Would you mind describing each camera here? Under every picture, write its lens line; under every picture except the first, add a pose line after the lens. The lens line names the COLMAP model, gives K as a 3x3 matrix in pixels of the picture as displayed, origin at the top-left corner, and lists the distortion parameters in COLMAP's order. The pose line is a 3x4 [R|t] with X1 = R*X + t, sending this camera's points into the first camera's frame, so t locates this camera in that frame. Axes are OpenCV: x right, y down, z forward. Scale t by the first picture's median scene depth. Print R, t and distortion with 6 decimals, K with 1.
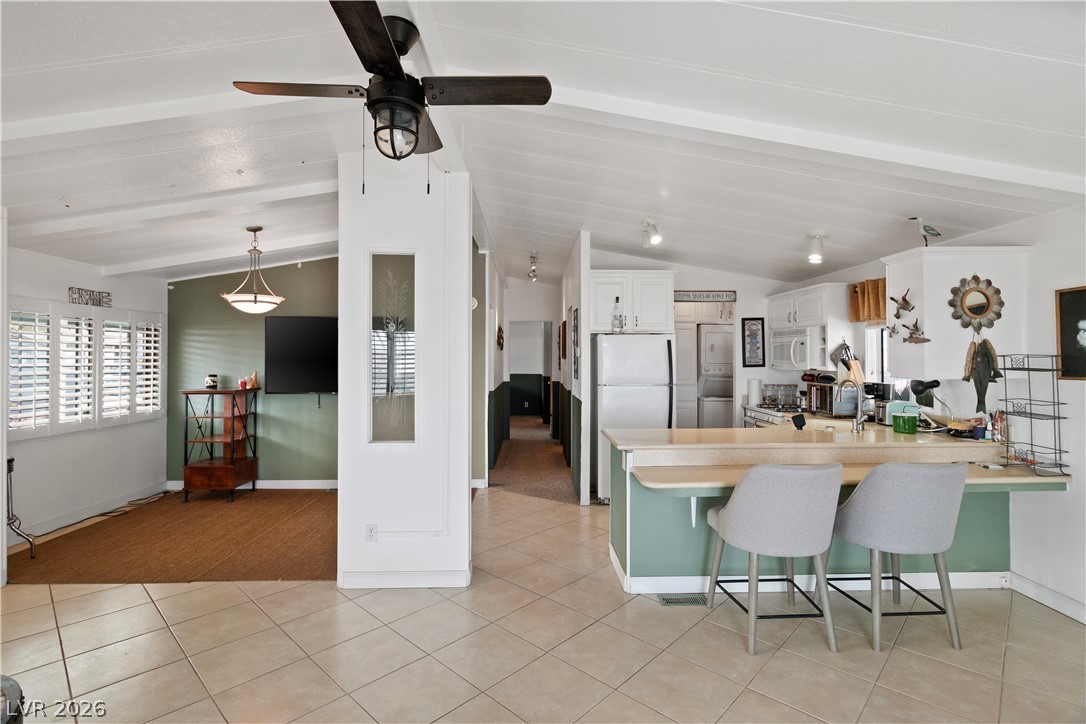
lens RADIAL K [[516.2, 0, 543.2], [0, 516.2, 350.9], [0, 0, 1]] dist [0.001175, 0.000146]
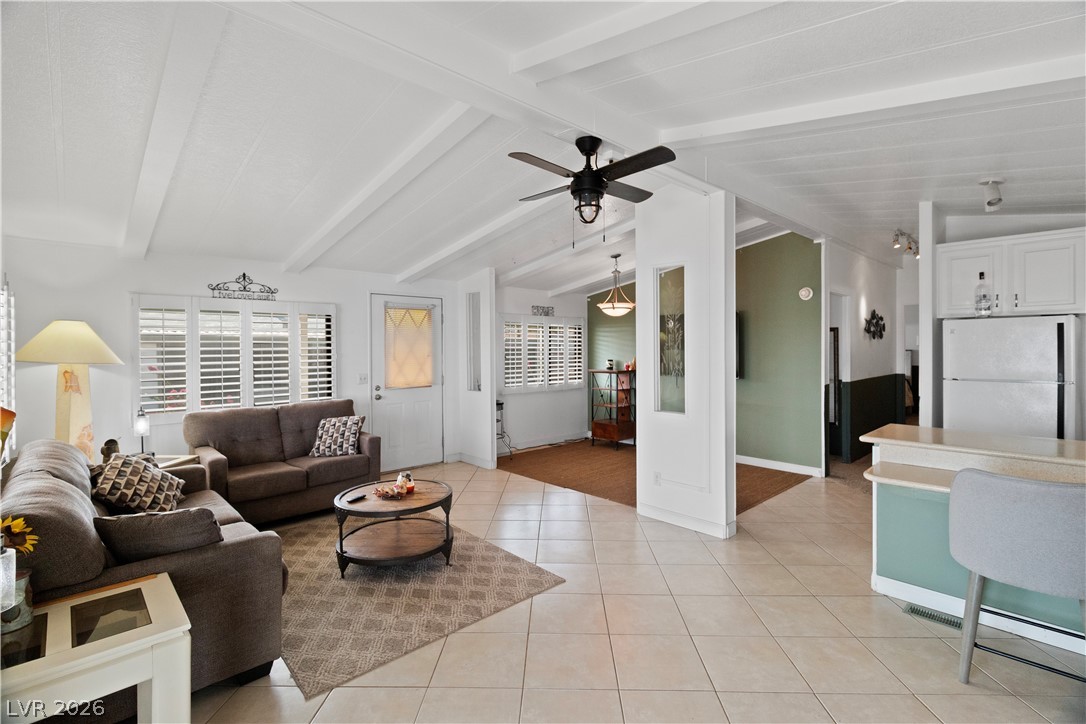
lens RADIAL K [[509.2, 0, 550.8], [0, 509.2, 348.2], [0, 0, 1]] dist [0.000787, 0.000187]
pose [[0.667306, -0.000992, -0.744783, 0.300907], [0.013453, 0.999852, 0.010722, -0.002444], [0.744662, -0.017175, 0.667220, -0.051240]]
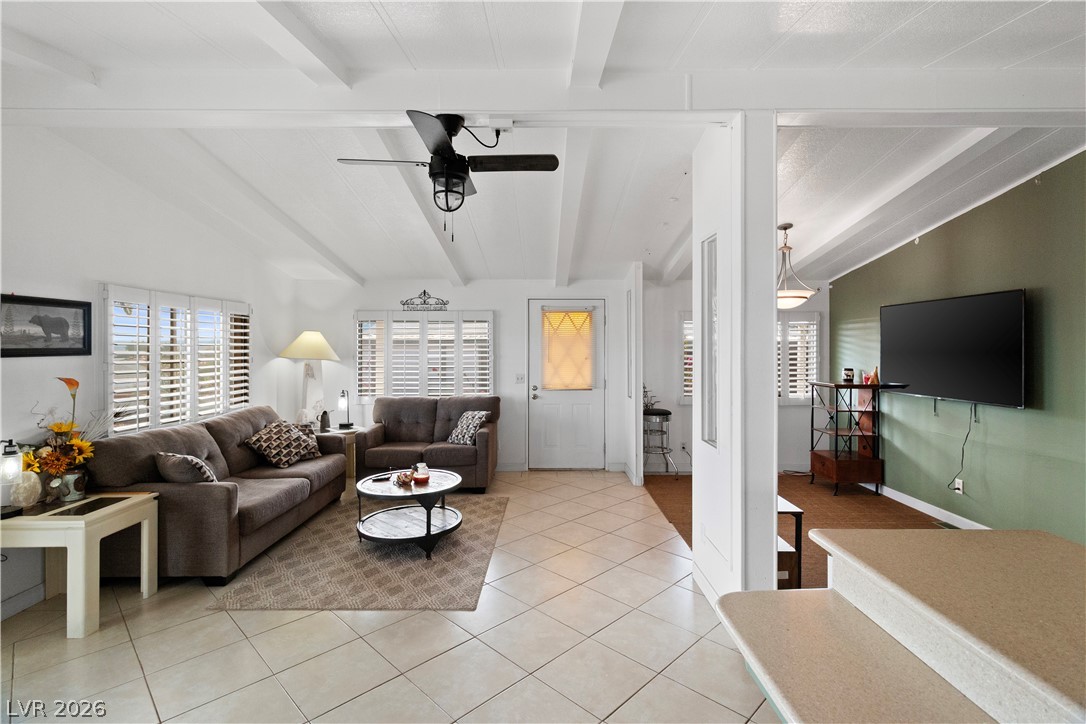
lens RADIAL K [[516.2, 0, 543.2], [0, 516.2, 350.9], [0, 0, 1]] dist [0.001175, 0.000146]
pose [[-0.038870, 0.001731, -0.999243, 0.409681], [0.010720, 0.999942, 0.001316, 0.004244], [0.999187, -0.010661, -0.038886, 0.463093]]
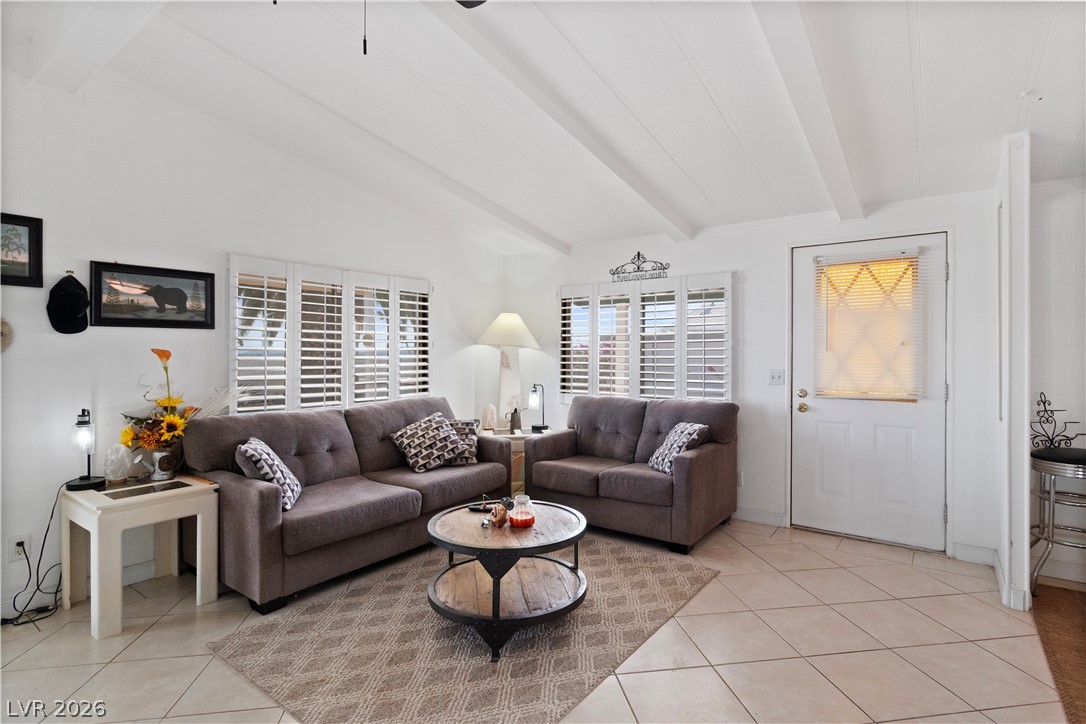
lens RADIAL K [[536.2, 0, 546.2], [0, 536.2, 353.3], [0, 0, 1]] dist [-0.003308, -0.000788]
pose [[-0.622962, -0.005899, -0.782230, 0.038684], [0.002836, 0.999948, -0.009799, 0.040582], [0.782247, -0.008323, -0.622913, 0.580605]]
